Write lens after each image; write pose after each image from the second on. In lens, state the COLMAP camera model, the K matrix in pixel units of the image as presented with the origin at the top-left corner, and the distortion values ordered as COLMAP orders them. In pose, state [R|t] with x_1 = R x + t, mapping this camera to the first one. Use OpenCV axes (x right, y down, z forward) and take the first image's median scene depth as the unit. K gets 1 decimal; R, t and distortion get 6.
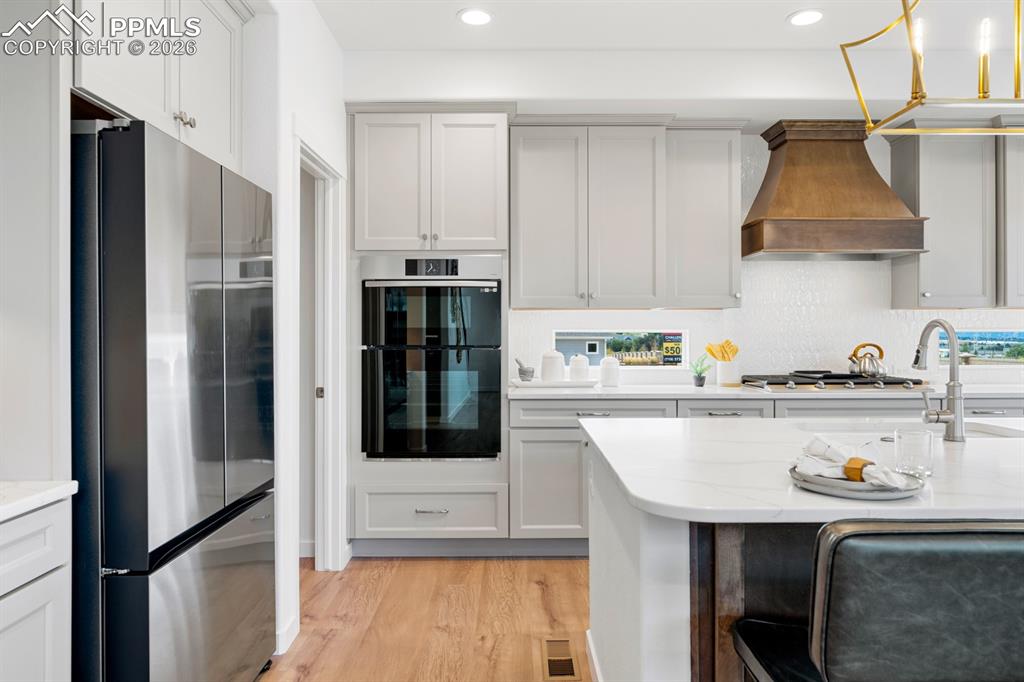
lens RADIAL K [[700.7, 0, 511.6], [0, 700.7, 328.2], [0, 0, 1]] dist [-0.000990, -0.000844]
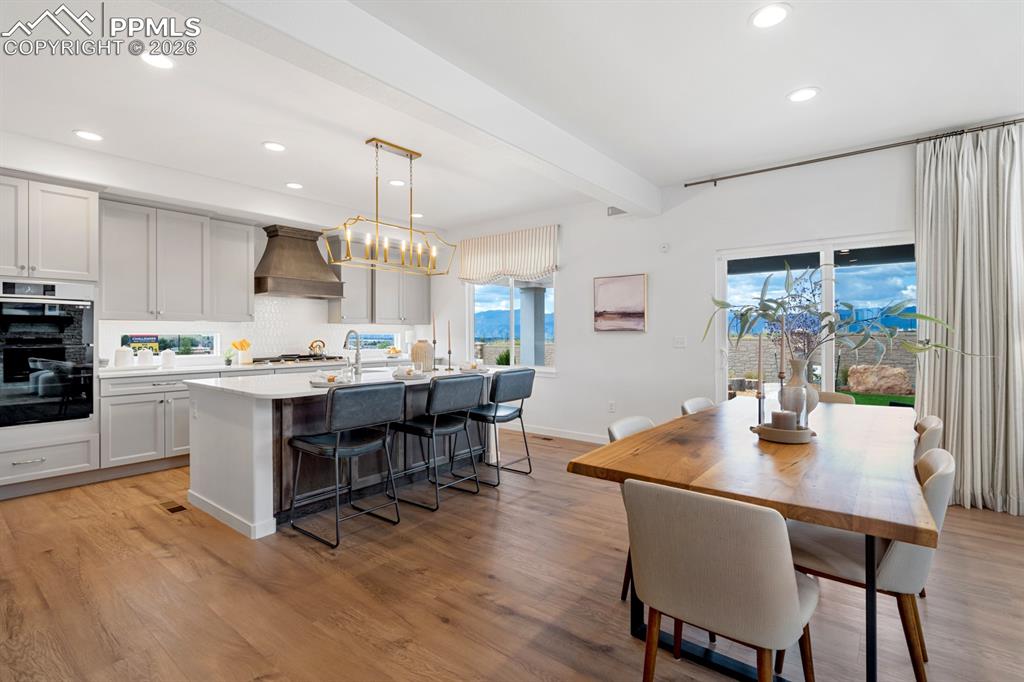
lens RADIAL K [[486.3, 0, 515.9], [0, 486.3, 337.6], [0, 0, 1]] dist [-0.000166, 0.000238]
pose [[0.628567, -0.005938, 0.777733, -0.246608], [-0.003141, 0.999943, 0.010173, -0.002184], [-0.777749, -0.008837, 0.628513, -0.363099]]
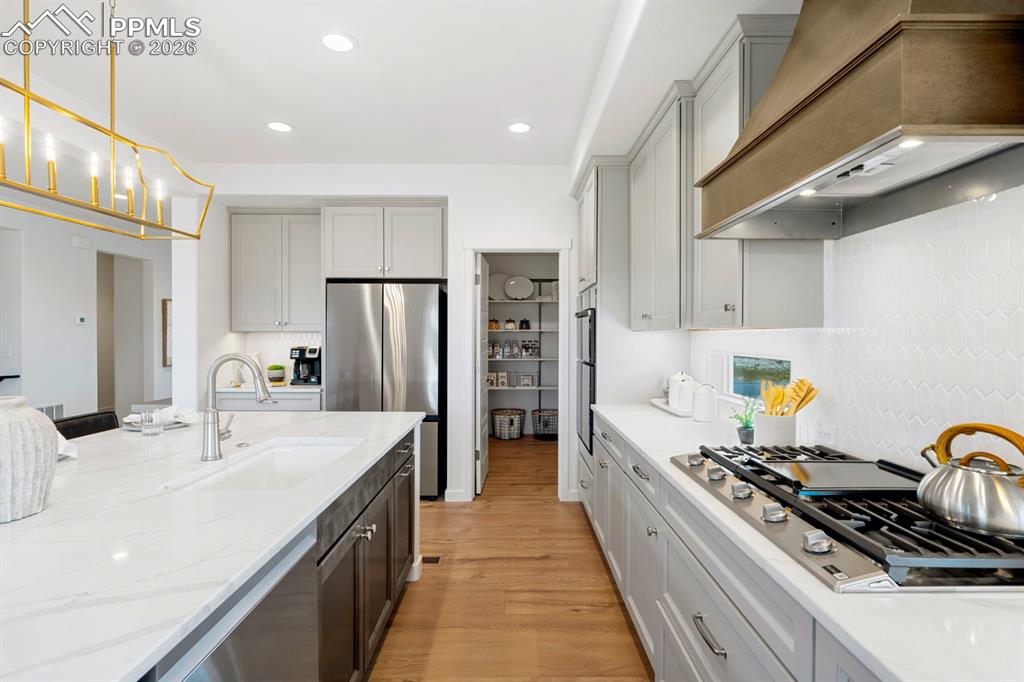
lens RADIAL K [[500.1, 0, 512.0], [0, 500.1, 341.0], [0, 0, 1]] dist [-0.000166, 0.000041]
pose [[0.001484, 0.012294, -0.999923, 0.797166], [0.001173, 0.999924, 0.012296, -0.023583], [0.999998, -0.001191, 0.001470, 0.819796]]
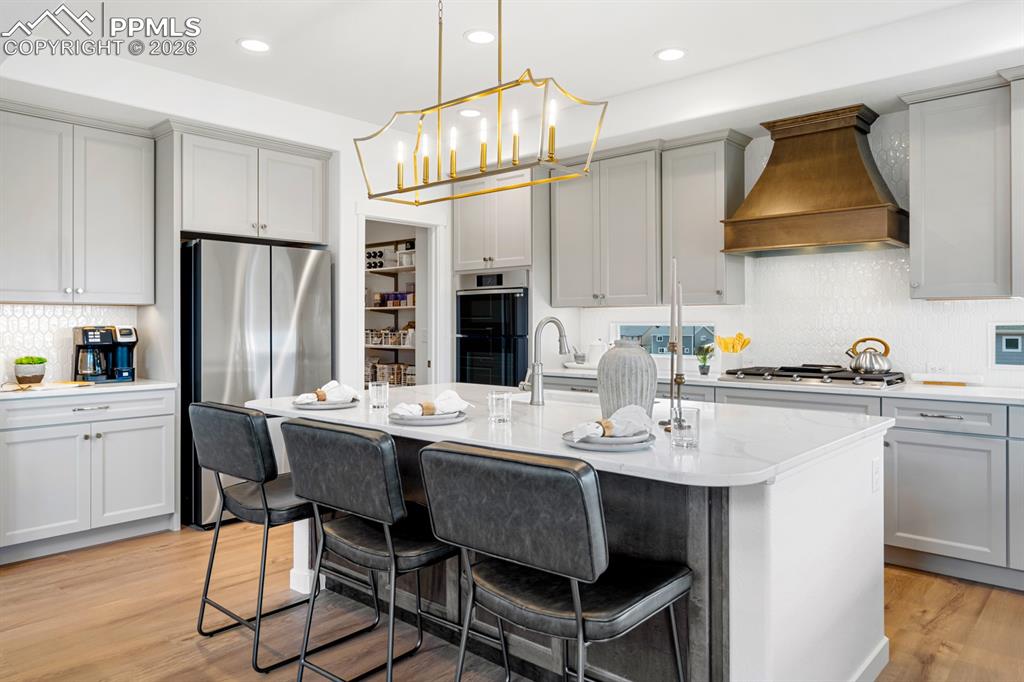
lens RADIAL K [[683.2, 0, 514.6], [0, 683.2, 329.2], [0, 0, 1]] dist [-0.034095, 0.000773]
pose [[0.741852, 0.004862, -0.670546, 0.815896], [0.003377, 0.999934, 0.010987, -0.001773], [0.670556, -0.010415, 0.741786, -0.005523]]
